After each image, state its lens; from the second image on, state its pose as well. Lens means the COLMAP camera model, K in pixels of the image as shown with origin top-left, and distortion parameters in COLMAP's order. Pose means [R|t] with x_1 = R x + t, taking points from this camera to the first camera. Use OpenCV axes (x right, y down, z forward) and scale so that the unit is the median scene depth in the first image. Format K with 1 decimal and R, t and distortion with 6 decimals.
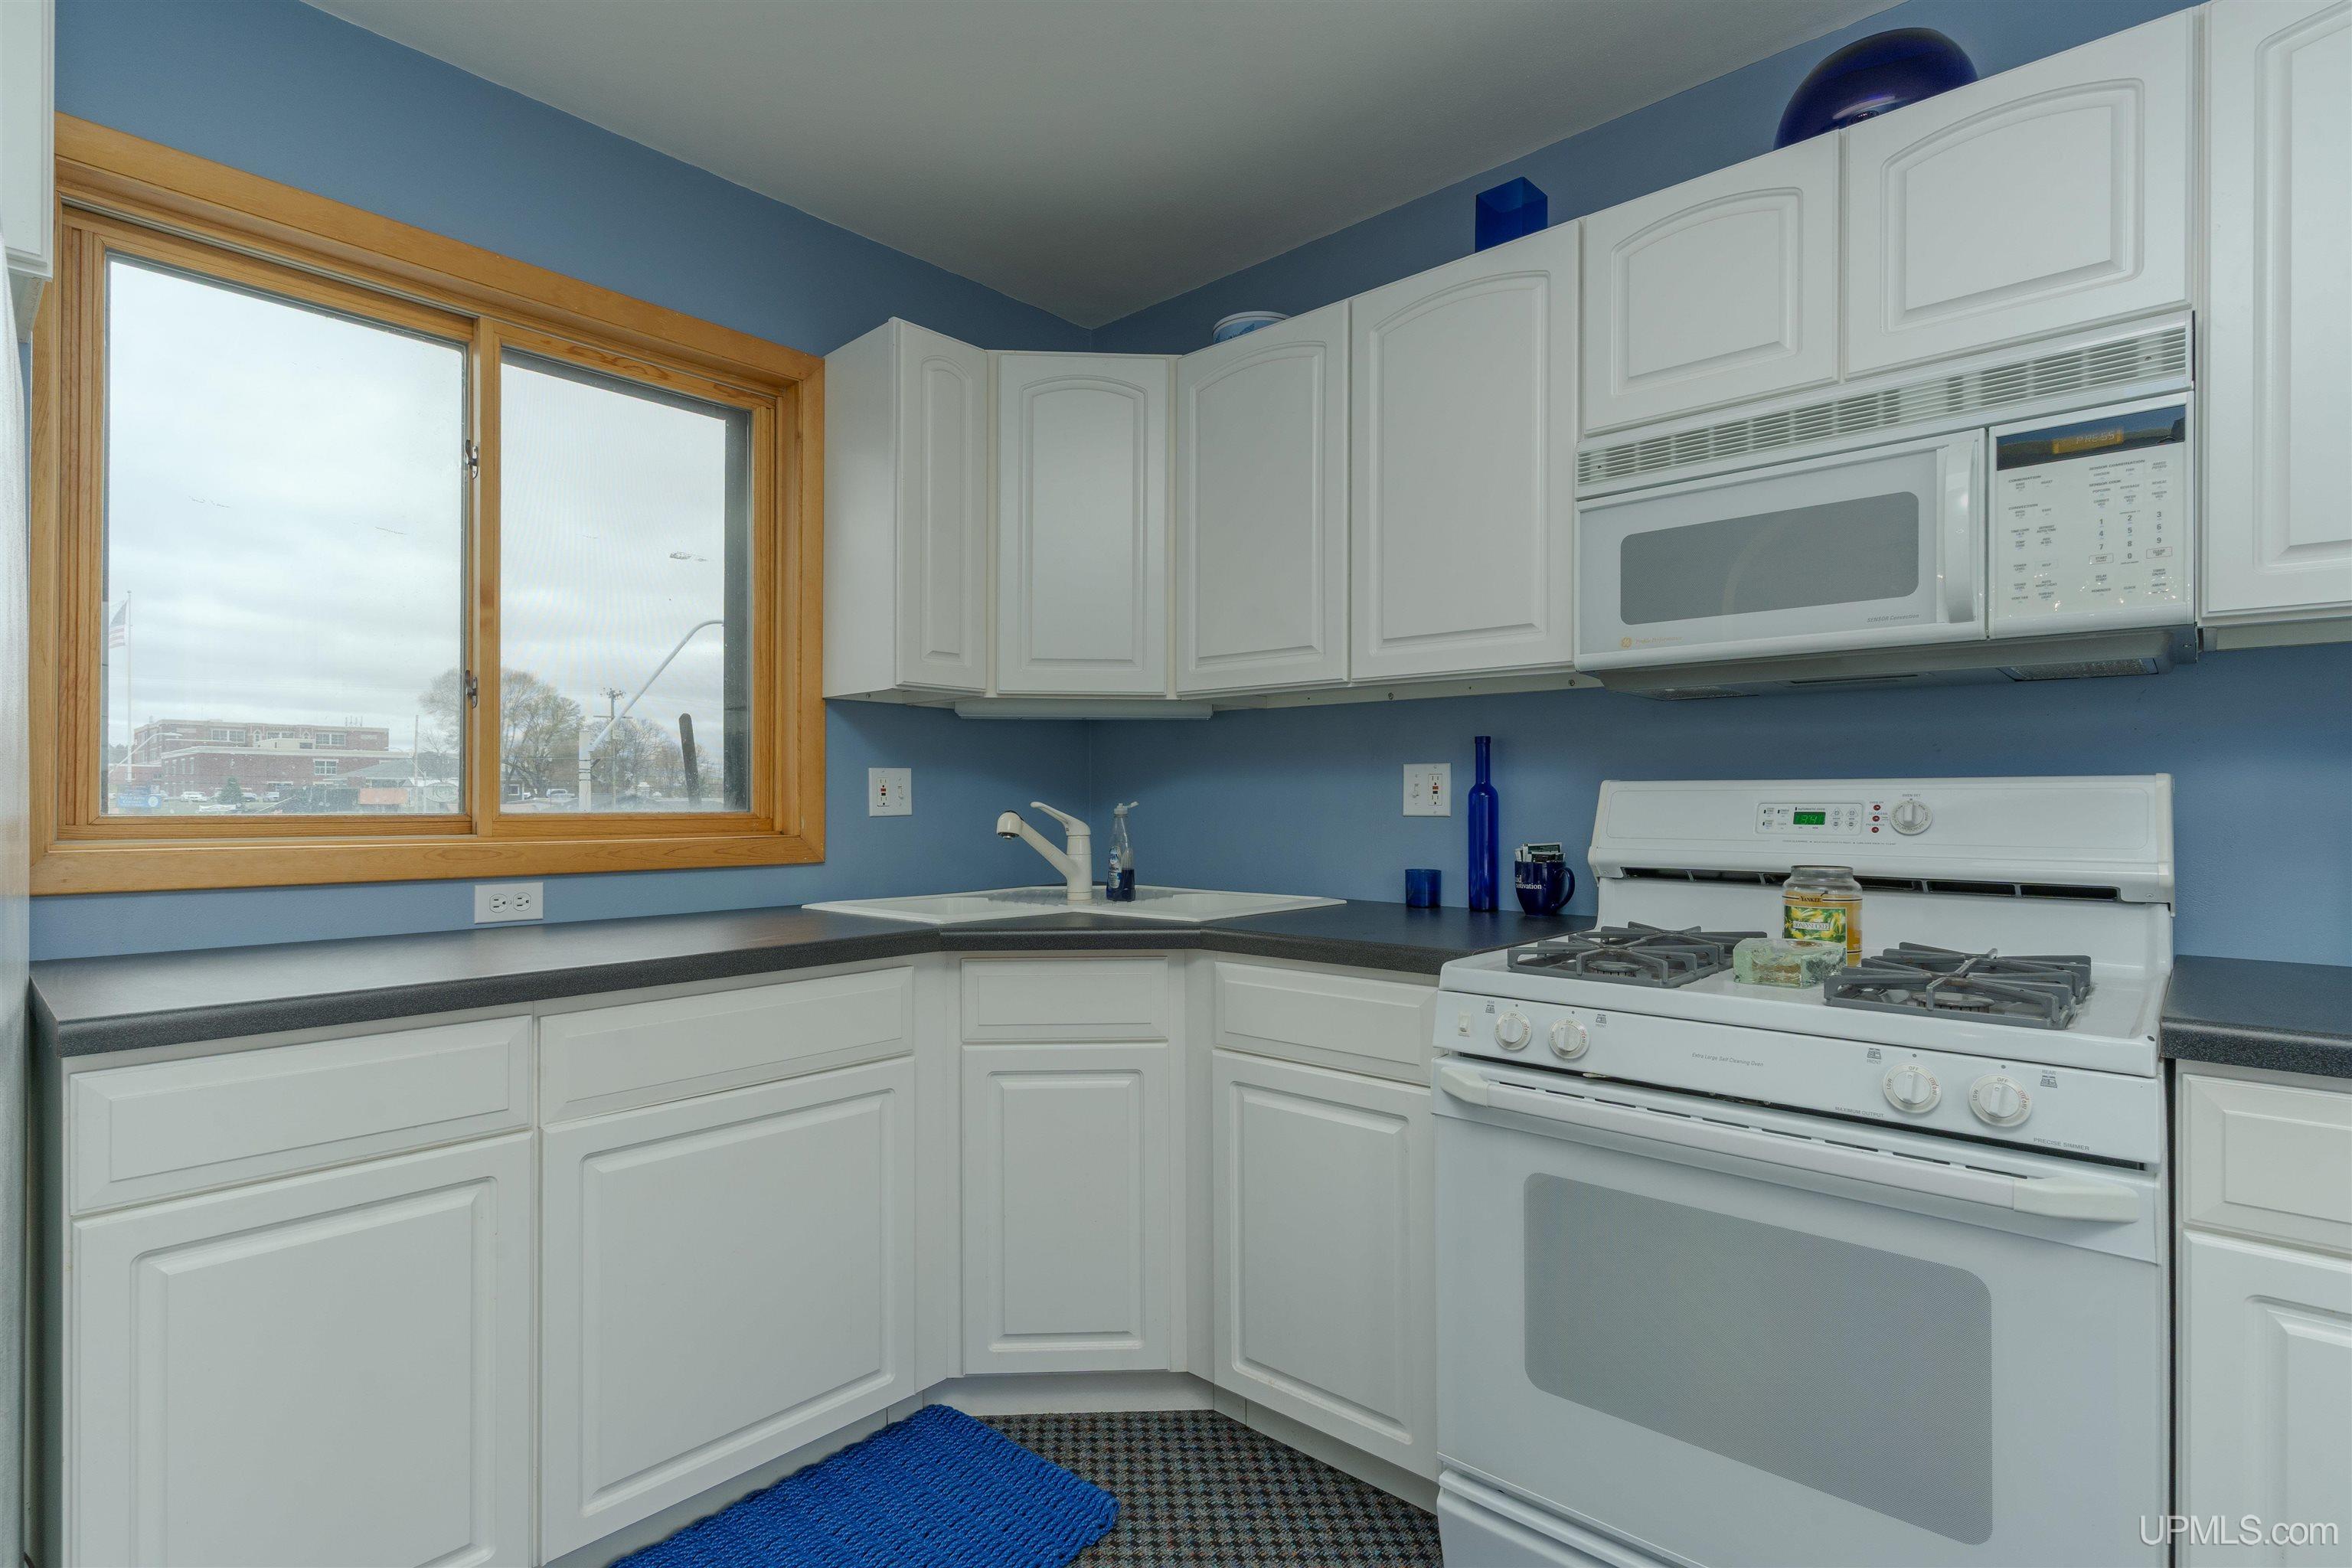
lens RADIAL K [[1134.7, 0, 1180.0], [0, 1134.7, 800.4], [0, 0, 1]] dist [0.004946, 0.000462]
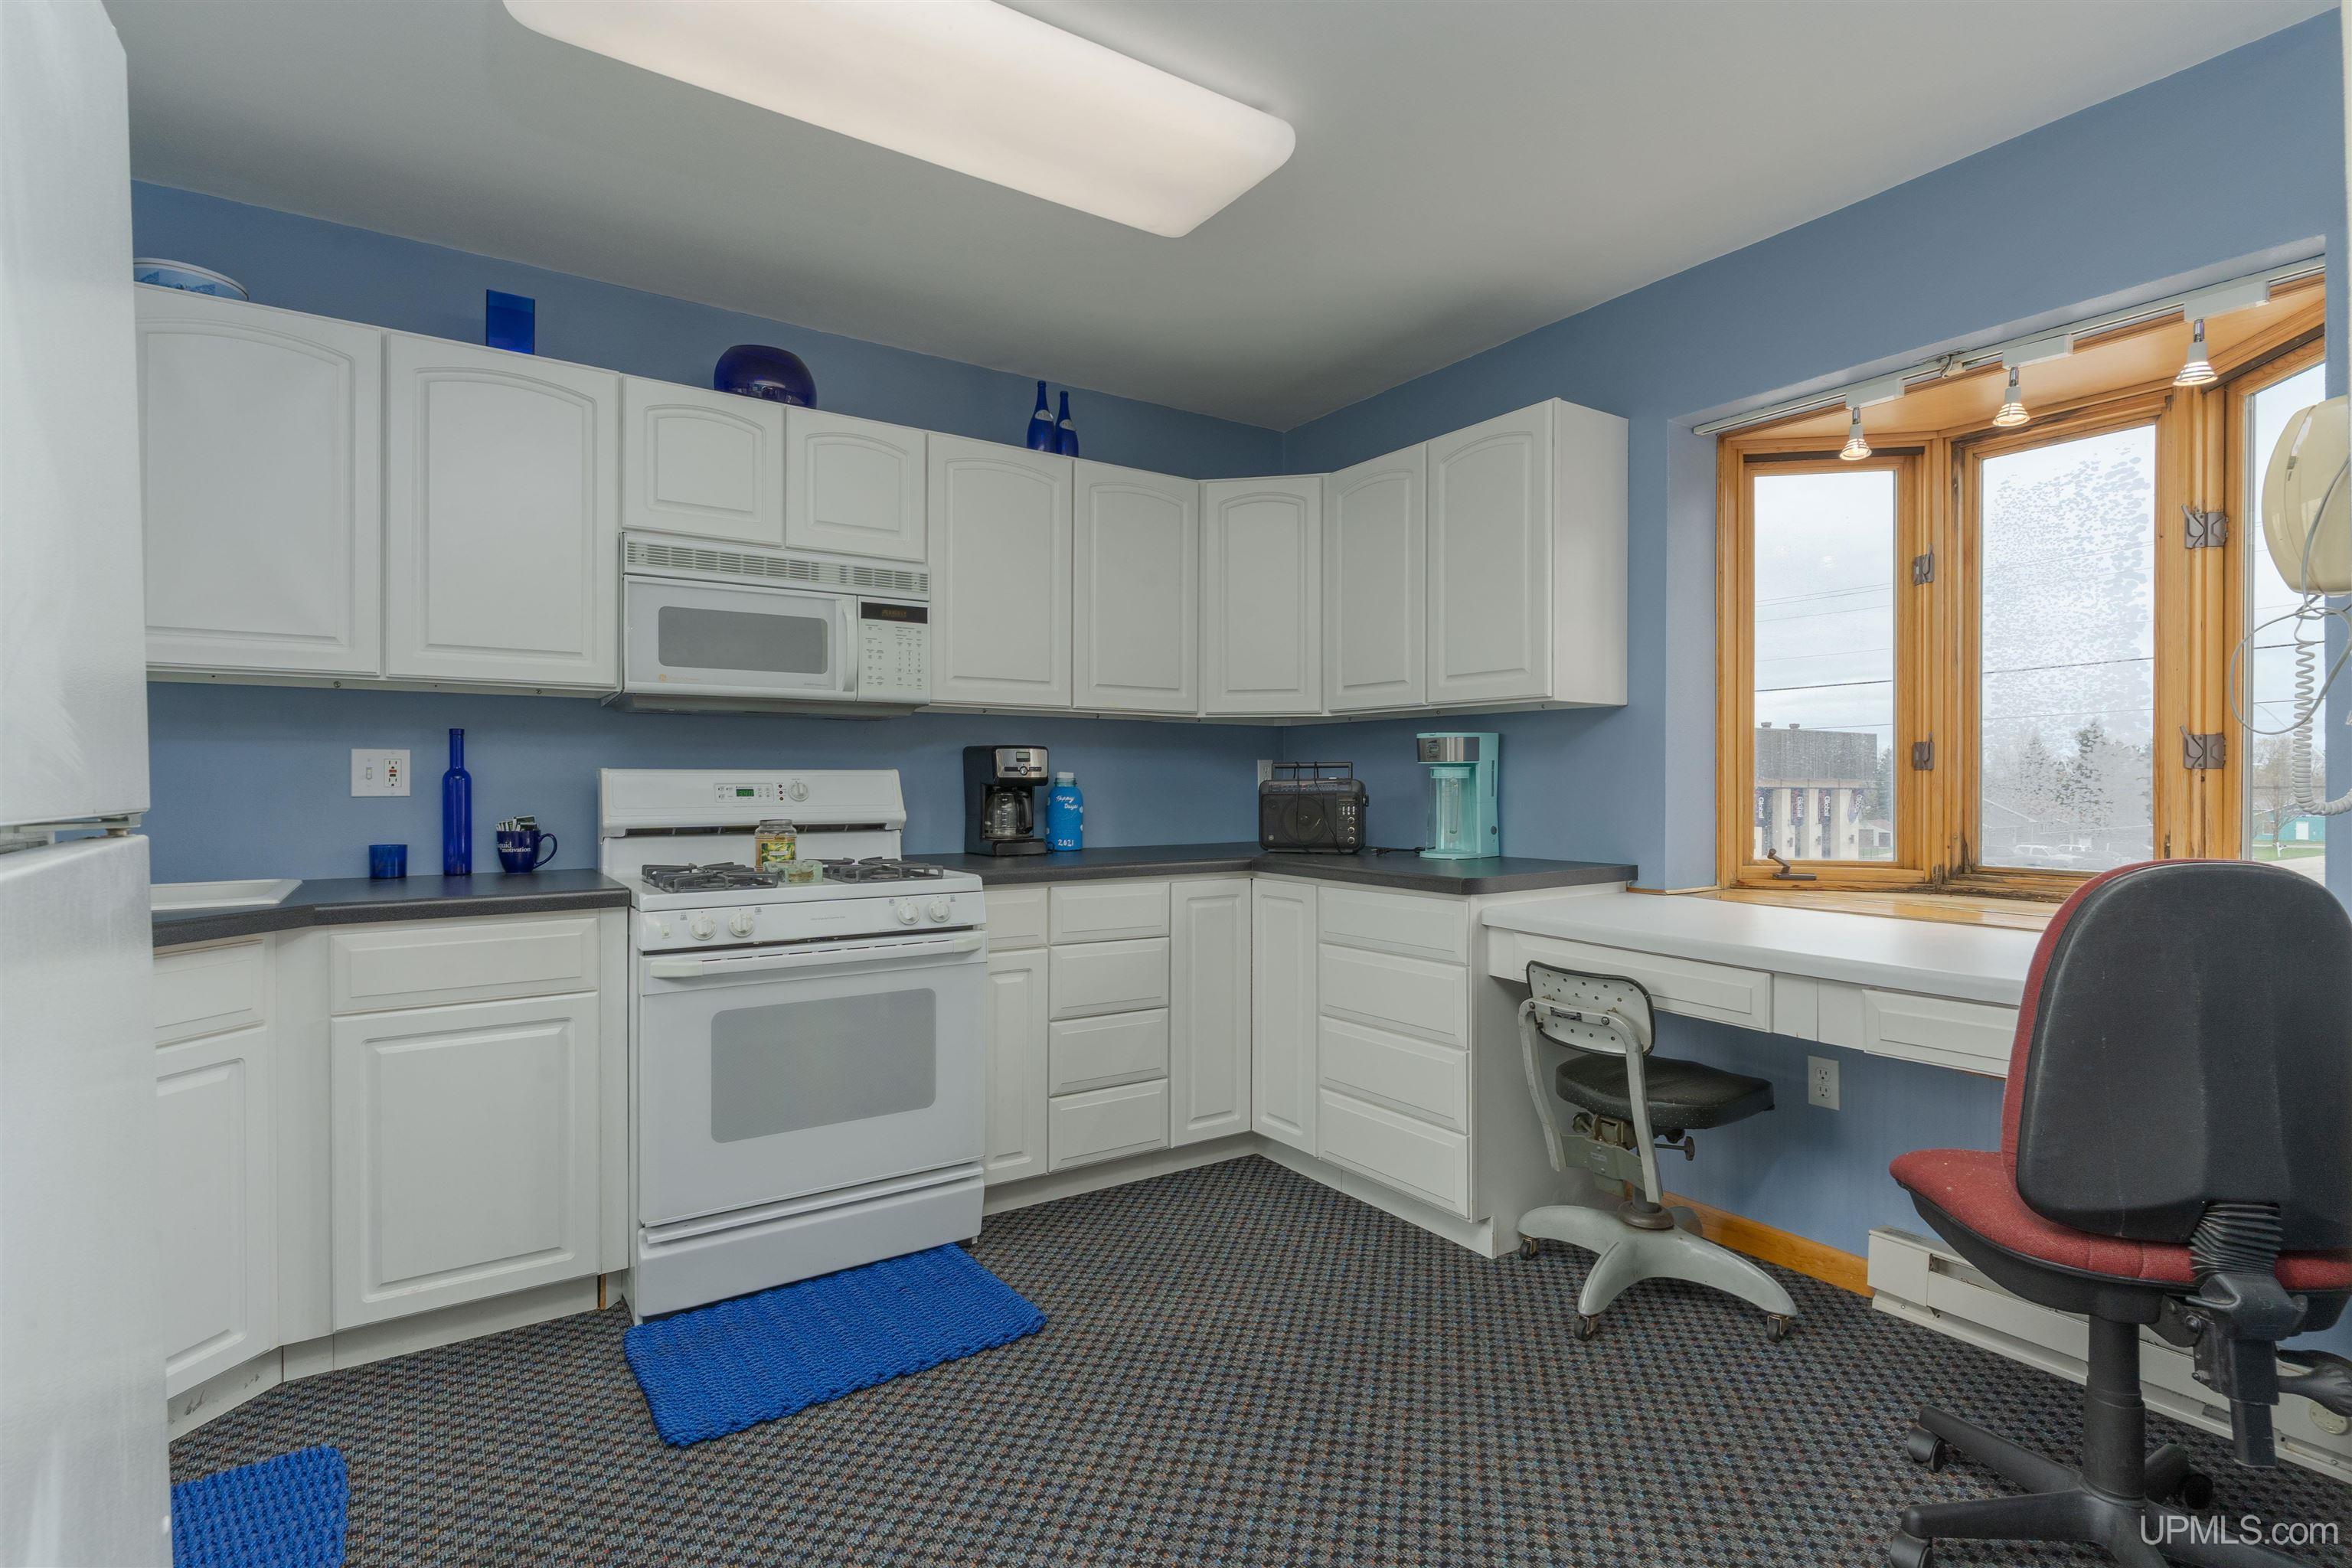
lens RADIAL K [[1134.7, 0, 1174.0], [0, 1134.7, 781.4], [0, 0, 1]] dist [0.004946, 0.000462]
pose [[0.256371, -0.002618, 0.966575, -0.984972], [-0.000365, 0.999996, 0.002805, -0.006635], [-0.966578, -0.001072, 0.256369, -0.045483]]
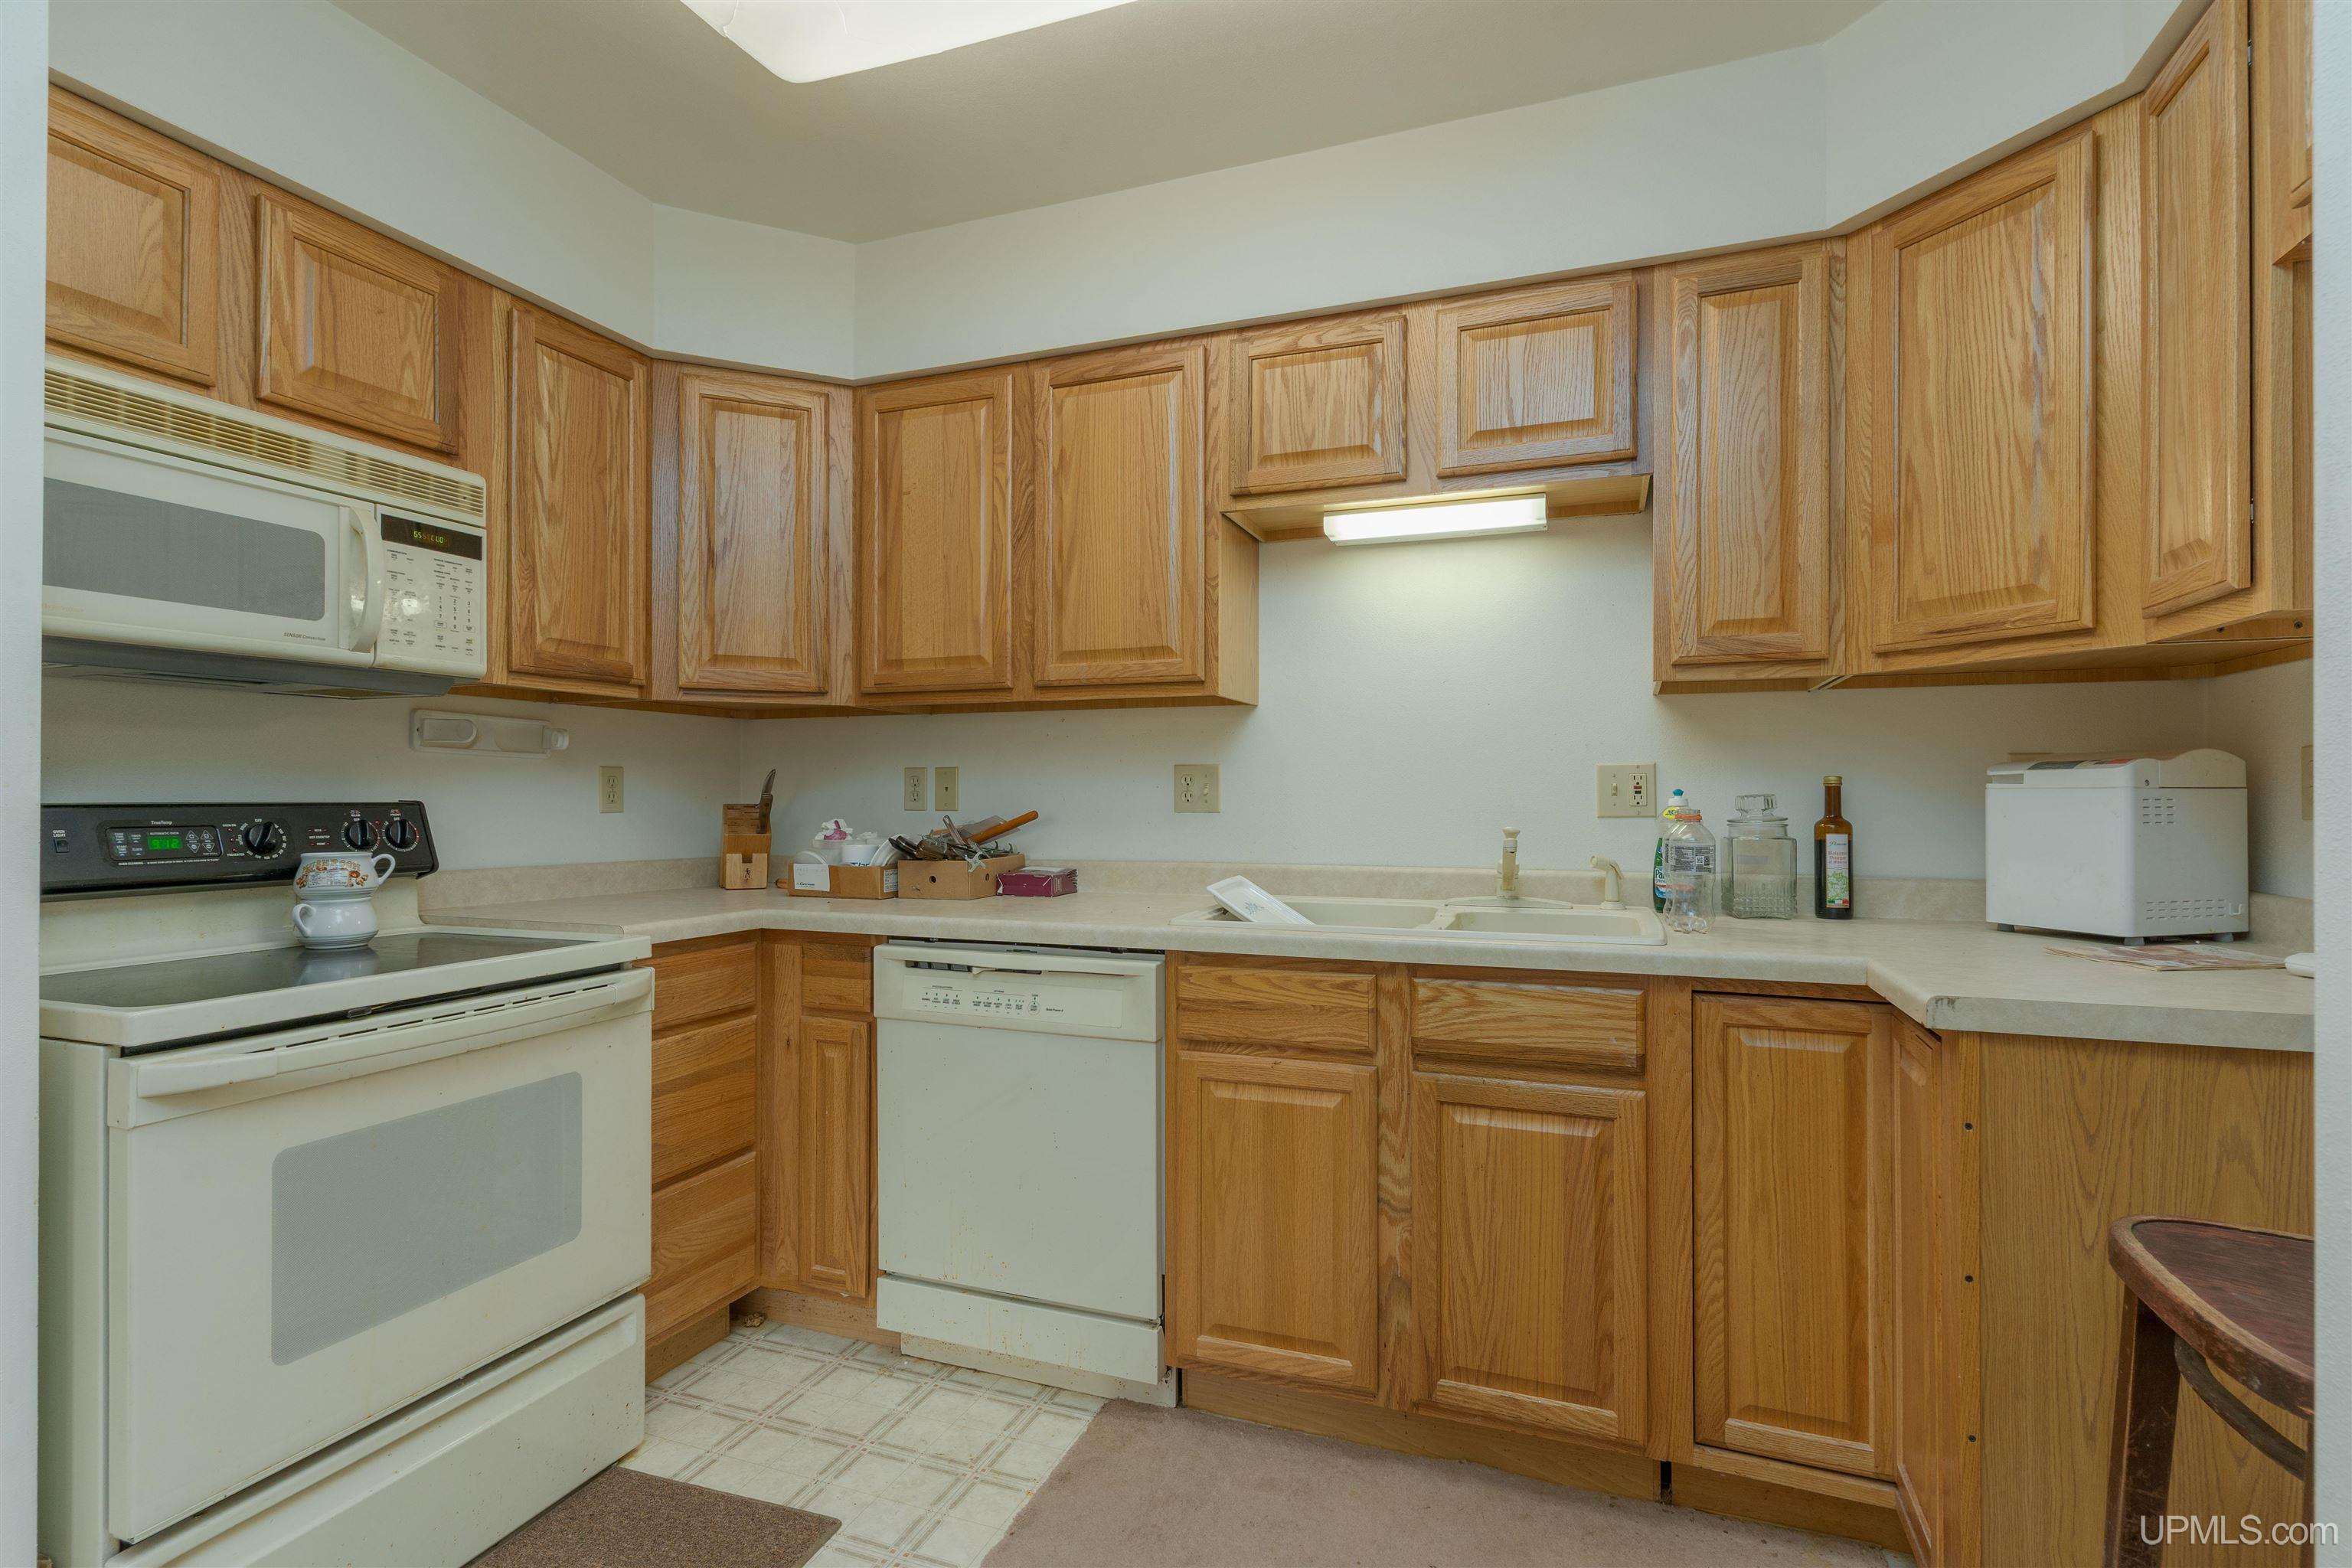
lens RADIAL K [[1134.7, 0, 1169.9], [0, 1134.7, 796.1], [0, 0, 1]] dist [0.004946, 0.000462]
pose [[-0.354560, -0.001656, 0.935032, -0.742992], [0.000690, 0.999998, 0.002033, 0.001052], [-0.935033, 0.001366, -0.354558, 0.563652]]
